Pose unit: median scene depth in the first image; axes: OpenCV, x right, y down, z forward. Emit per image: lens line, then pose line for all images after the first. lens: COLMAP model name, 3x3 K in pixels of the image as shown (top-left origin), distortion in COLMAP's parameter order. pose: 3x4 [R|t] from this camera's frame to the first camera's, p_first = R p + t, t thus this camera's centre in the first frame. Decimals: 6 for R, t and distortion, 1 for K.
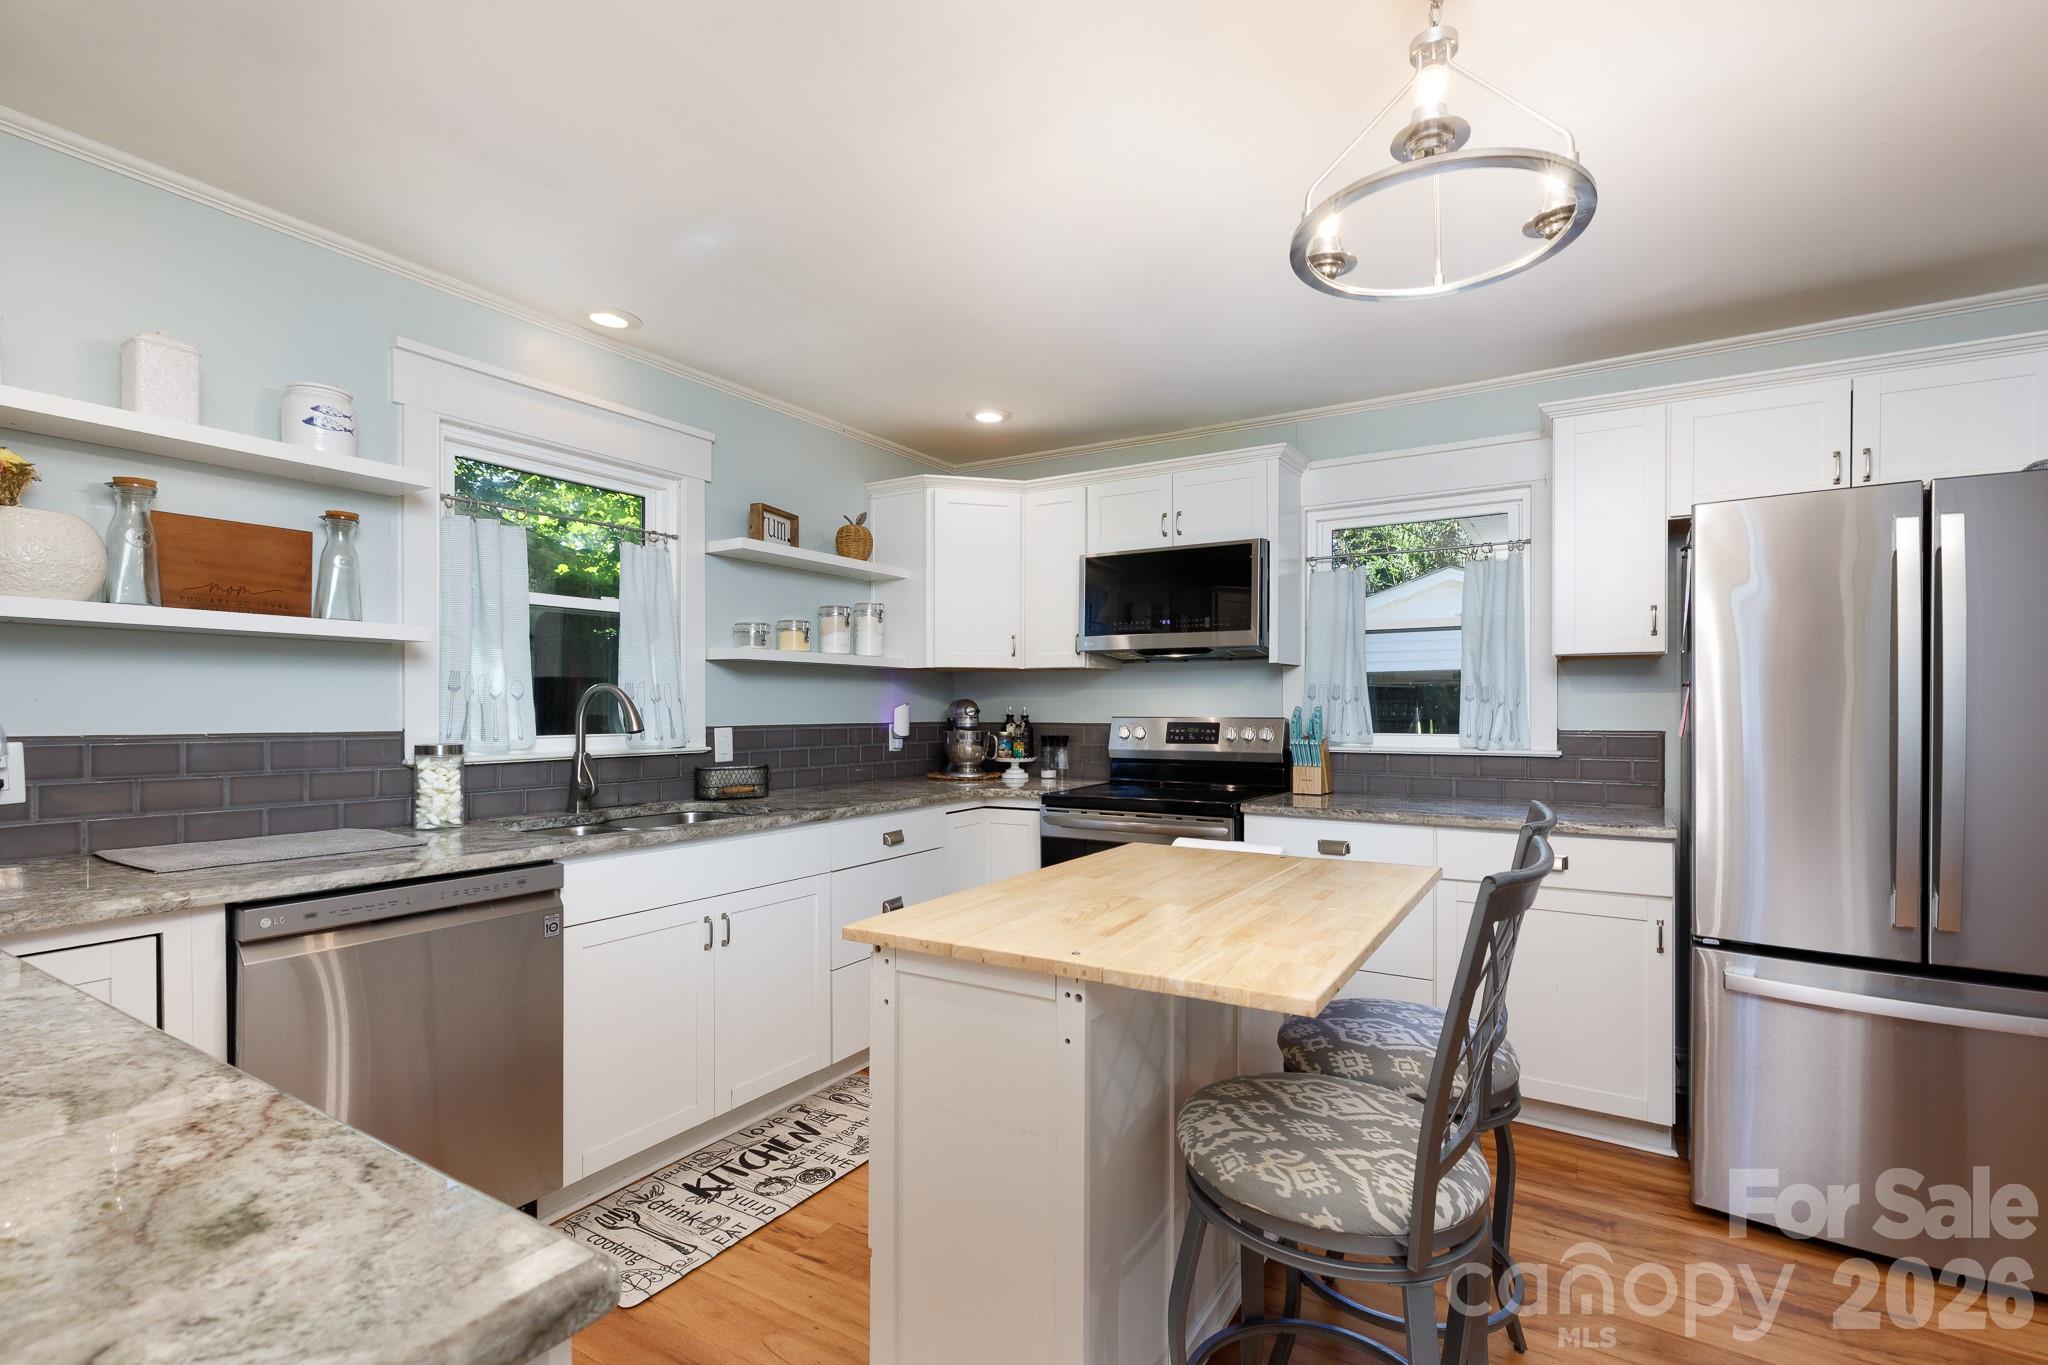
lens RADIAL K [[903.6, 0, 1021.2], [0, 903.6, 708.3], [0, 0, 1]] dist [0.005054, 0.000499]
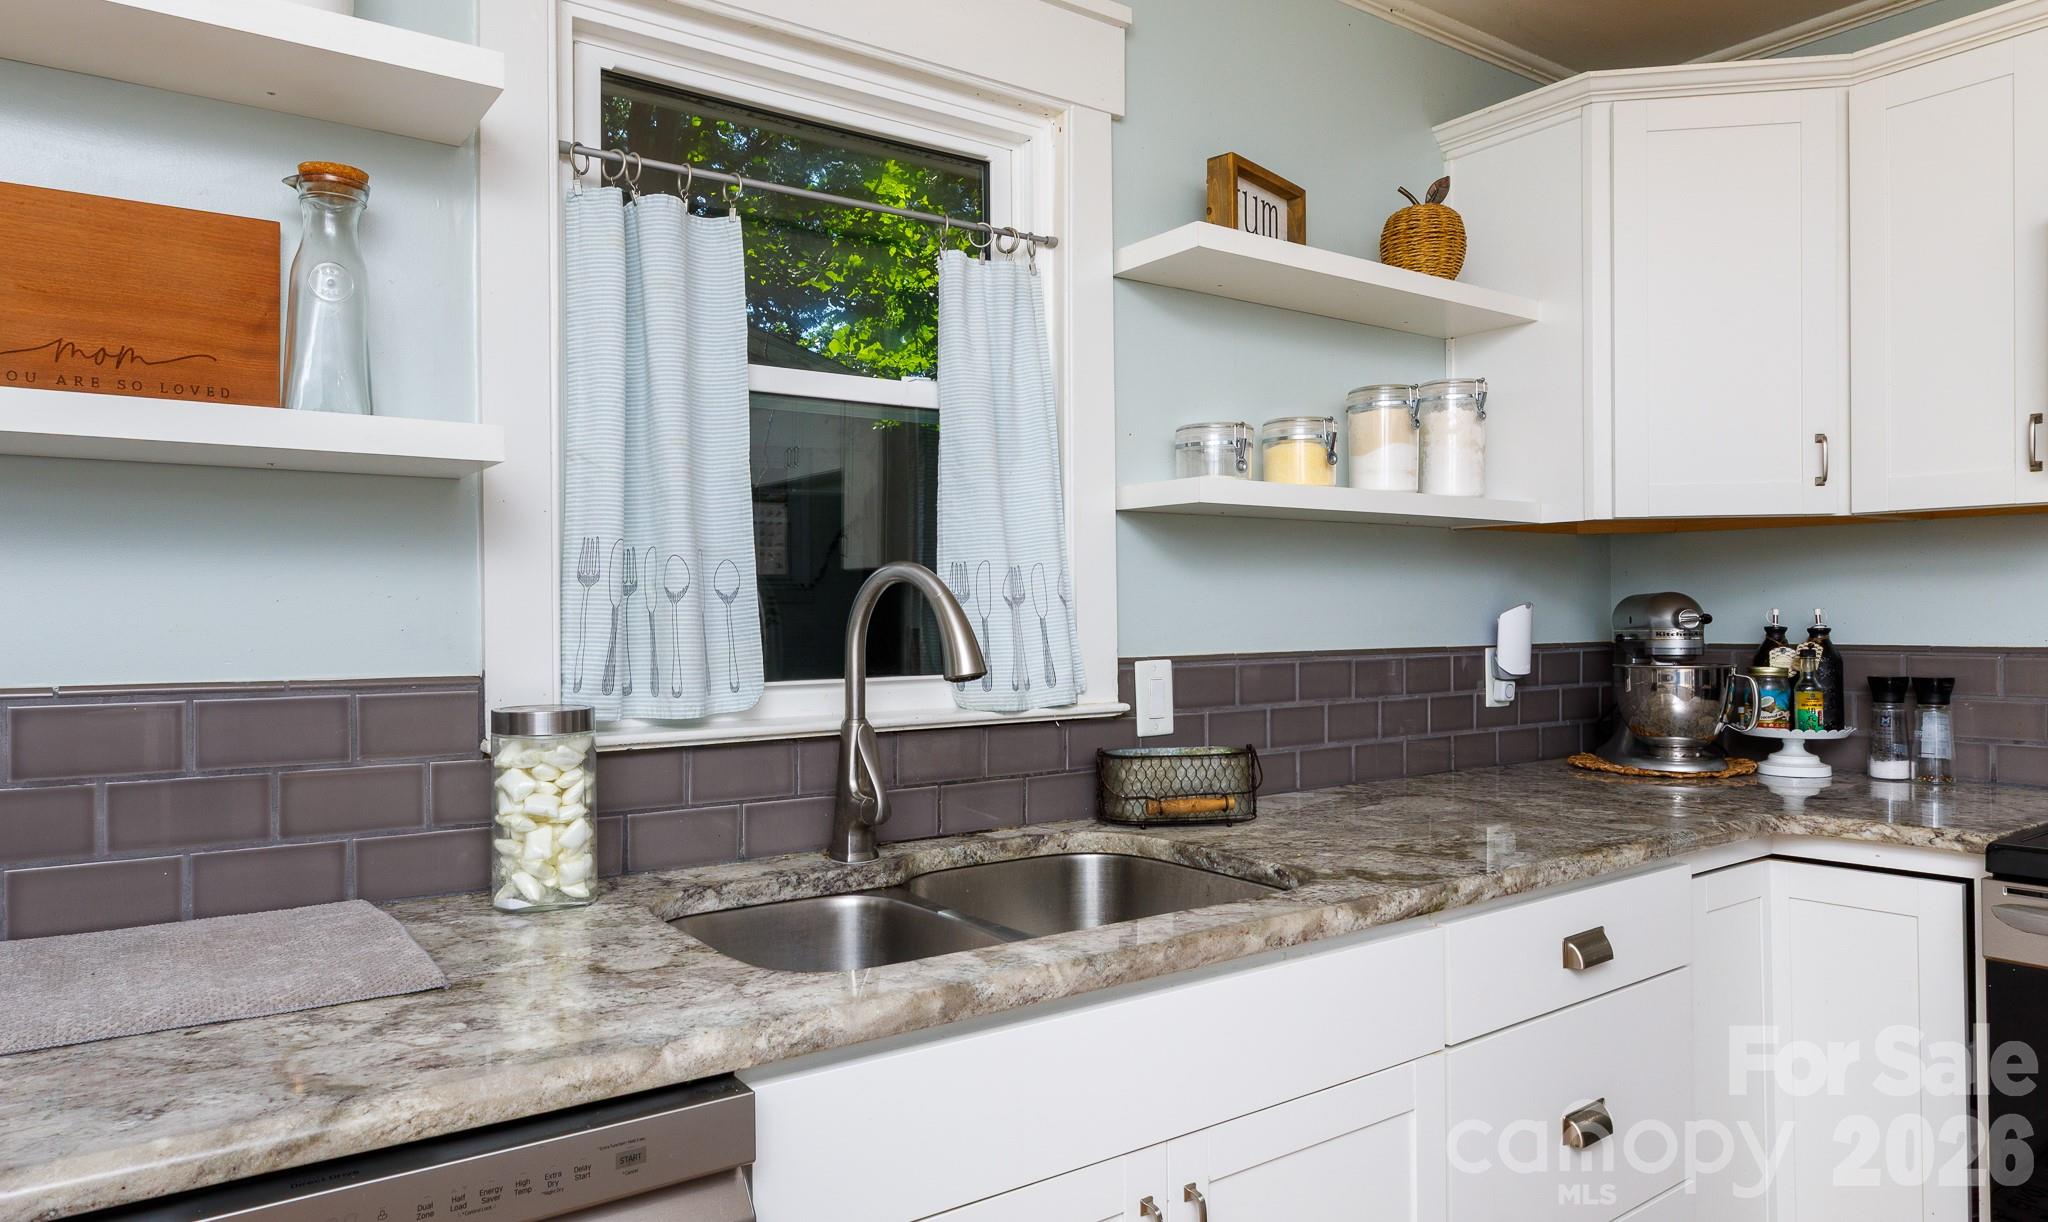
lens RADIAL K [[1293.5, 0, 1021.2], [0, 1293.5, 611.4], [0, 0, 1]] dist [-0.001492, -0.000158]
pose [[0.927926, -0.008069, -0.372677, -0.156643], [0.007548, 0.999967, -0.002857, -0.001588], [0.372688, -0.000162, 0.927957, 0.393532]]
